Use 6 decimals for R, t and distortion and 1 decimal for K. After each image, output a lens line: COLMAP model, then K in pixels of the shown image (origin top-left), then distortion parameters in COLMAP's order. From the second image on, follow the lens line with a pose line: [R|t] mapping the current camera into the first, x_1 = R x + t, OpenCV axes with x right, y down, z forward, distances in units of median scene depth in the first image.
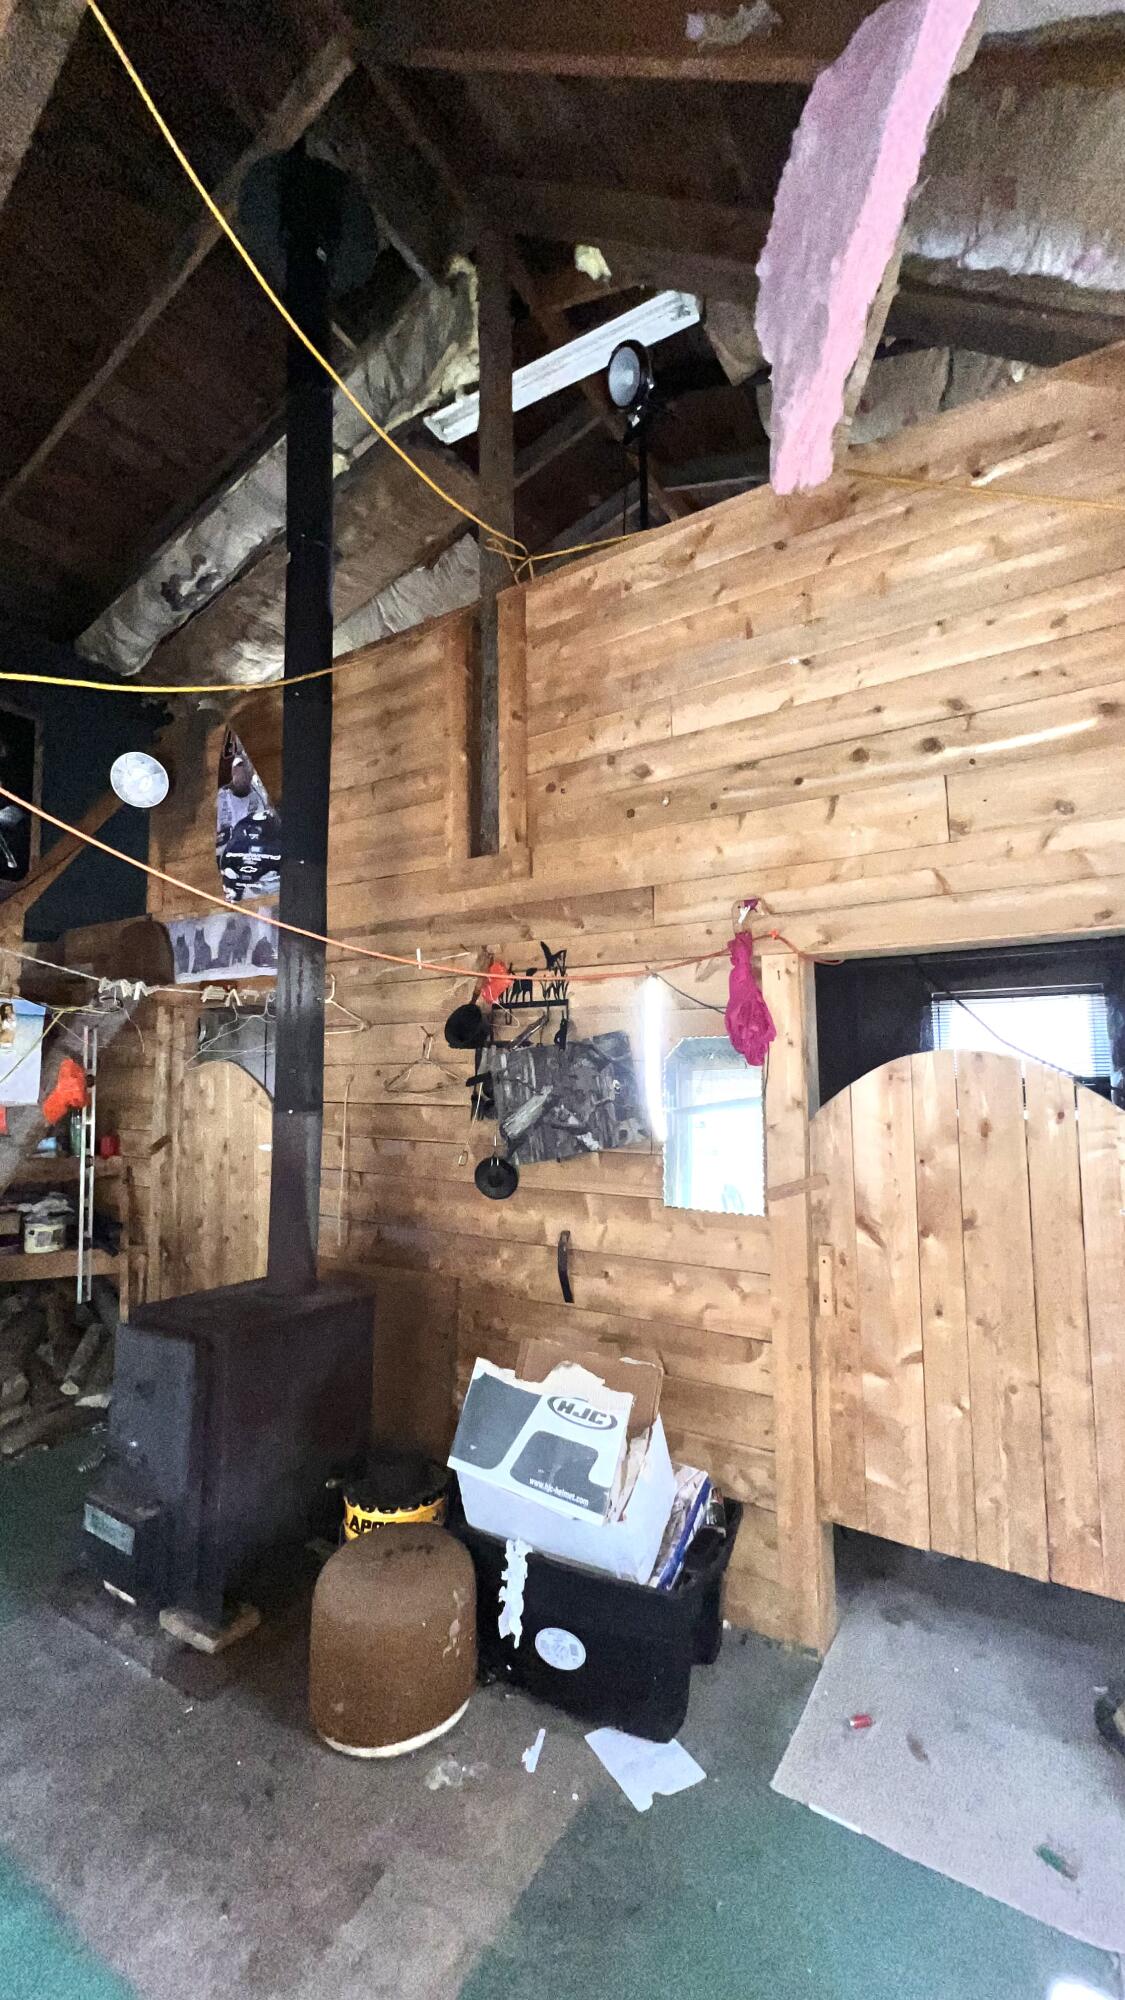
lens RADIAL K [[785.7, 0, 562.4], [0, 785.7, 1020.6], [0, 0, 1]] dist [0.001323, 0.000126]
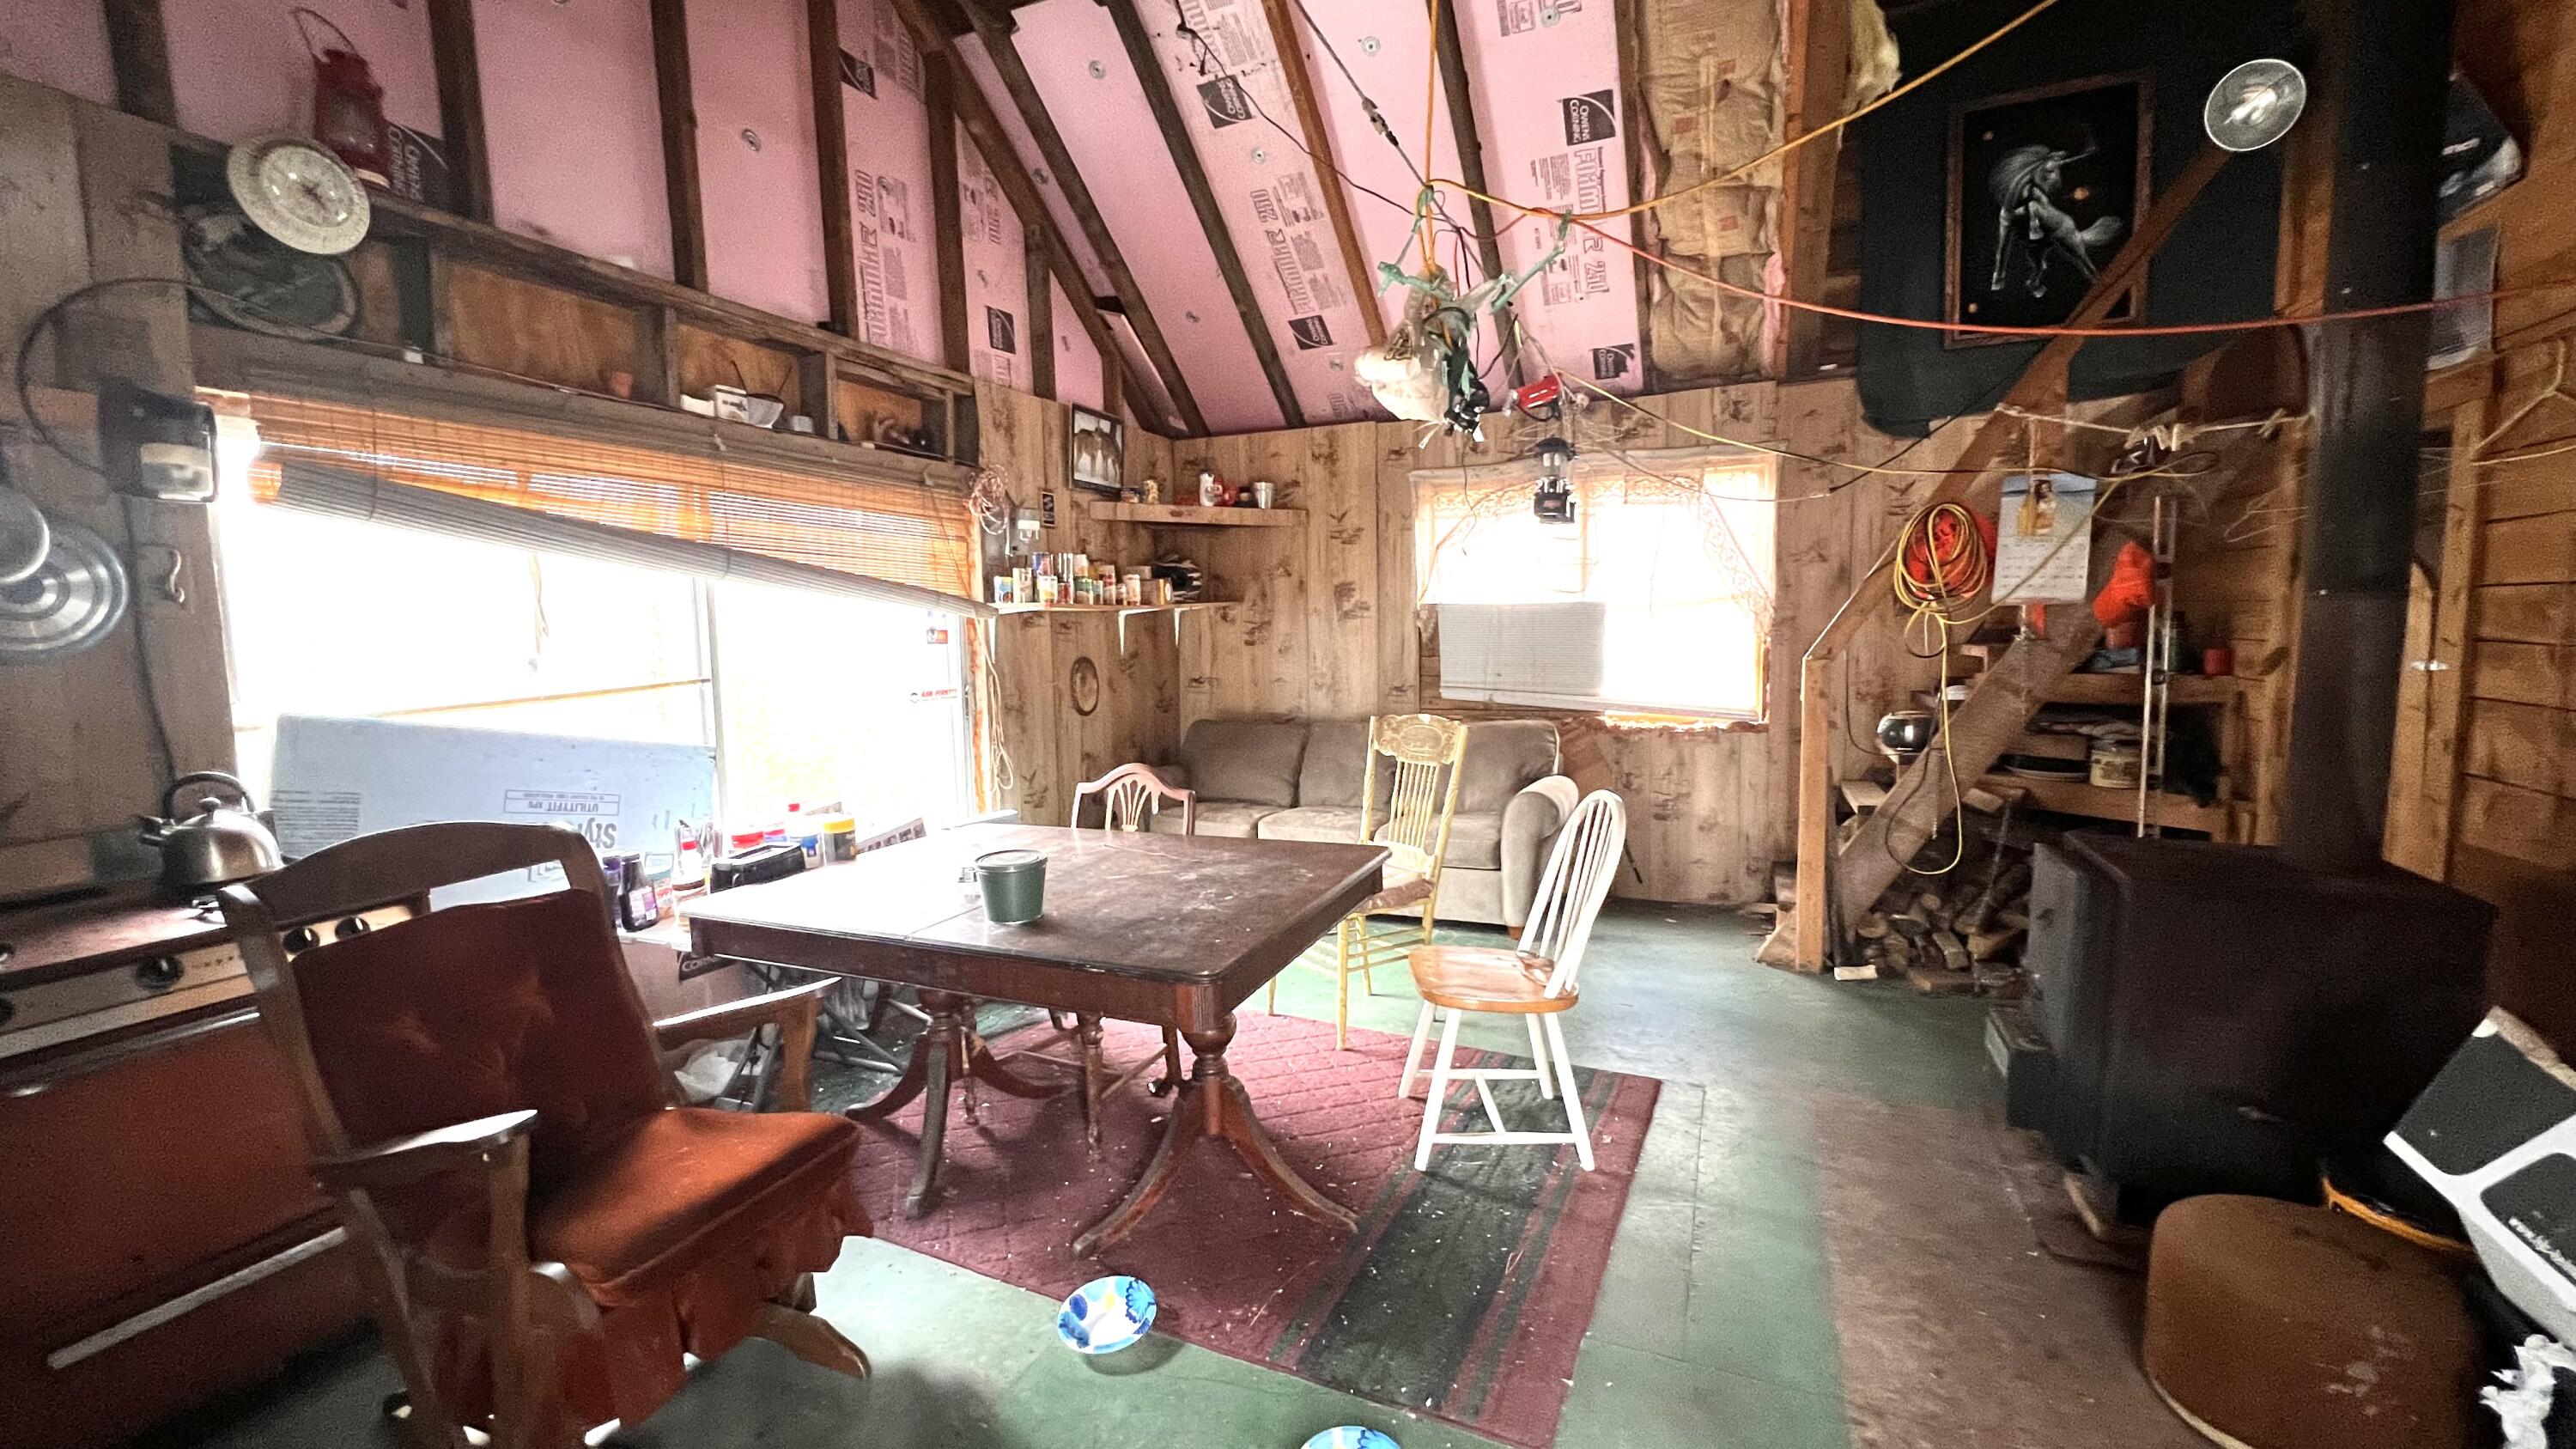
lens RADIAL K [[978.2, 0, 1288.0], [0, 978.2, 724.5], [0, 0, 1]] dist [0.000040, 0.000027]
pose [[0.138818, 0.104876, -0.984749, 0.222211], [0.093331, 0.988565, 0.118439, 0.033764], [0.985910, -0.108349, 0.127442, 0.041896]]
